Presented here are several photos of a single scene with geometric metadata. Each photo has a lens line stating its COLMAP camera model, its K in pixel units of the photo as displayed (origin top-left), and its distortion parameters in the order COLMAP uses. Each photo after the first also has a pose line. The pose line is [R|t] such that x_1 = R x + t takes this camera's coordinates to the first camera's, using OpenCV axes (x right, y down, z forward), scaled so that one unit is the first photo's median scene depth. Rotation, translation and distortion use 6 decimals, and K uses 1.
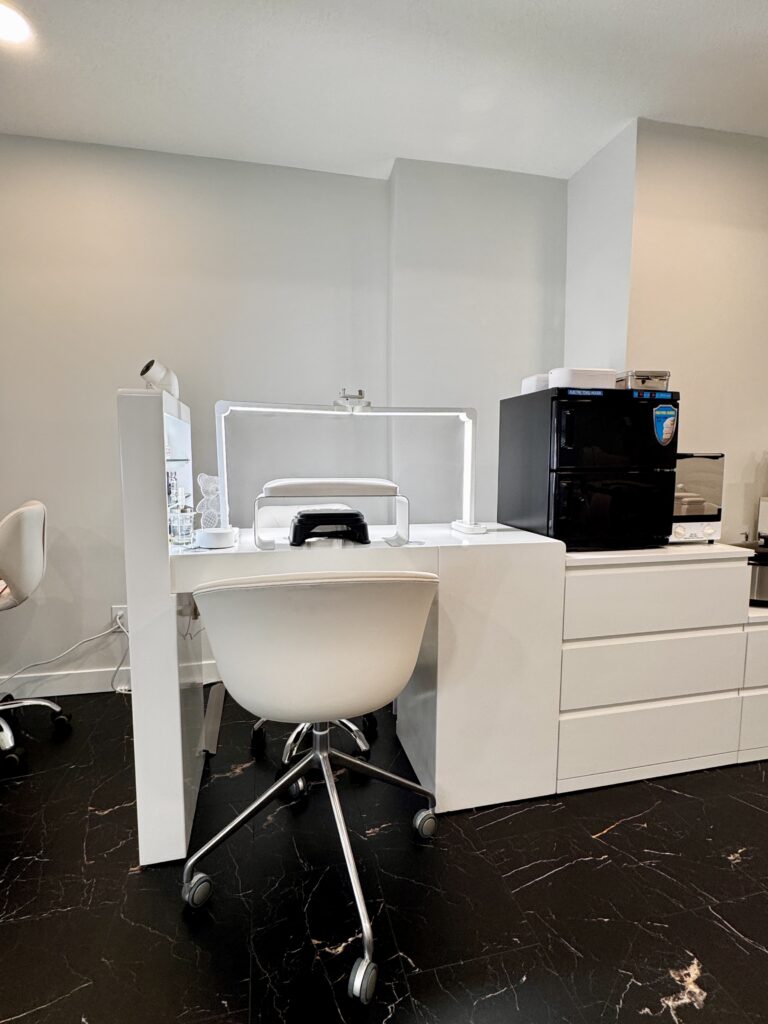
lens RADIAL K [[509.5, 0, 382.3], [0, 509.5, 512.8], [0, 0, 1]] dist [-0.007166, 0.000202]
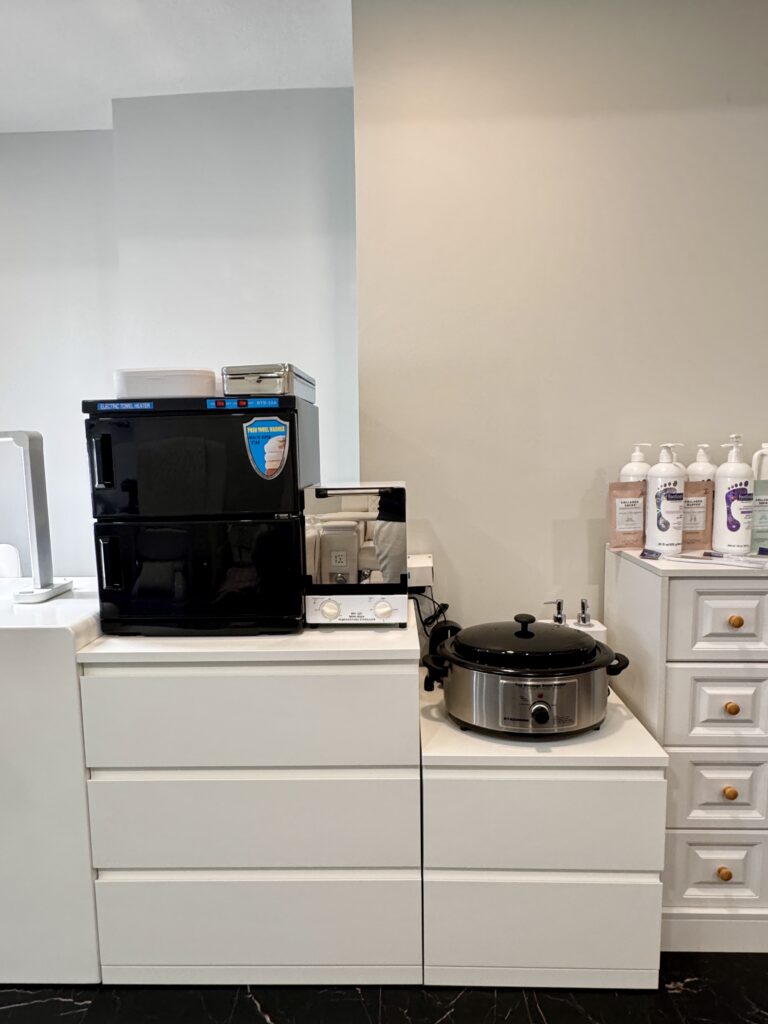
lens RADIAL K [[569.8, 0, 383.9], [0, 569.8, 509.4], [0, 0, 1]] dist [0.002472, -0.000013]
pose [[0.966611, 0.007588, -0.256137, 0.885092], [-0.006109, 0.999960, 0.006572, -0.100212], [0.256177, -0.004788, 0.966618, 0.335760]]
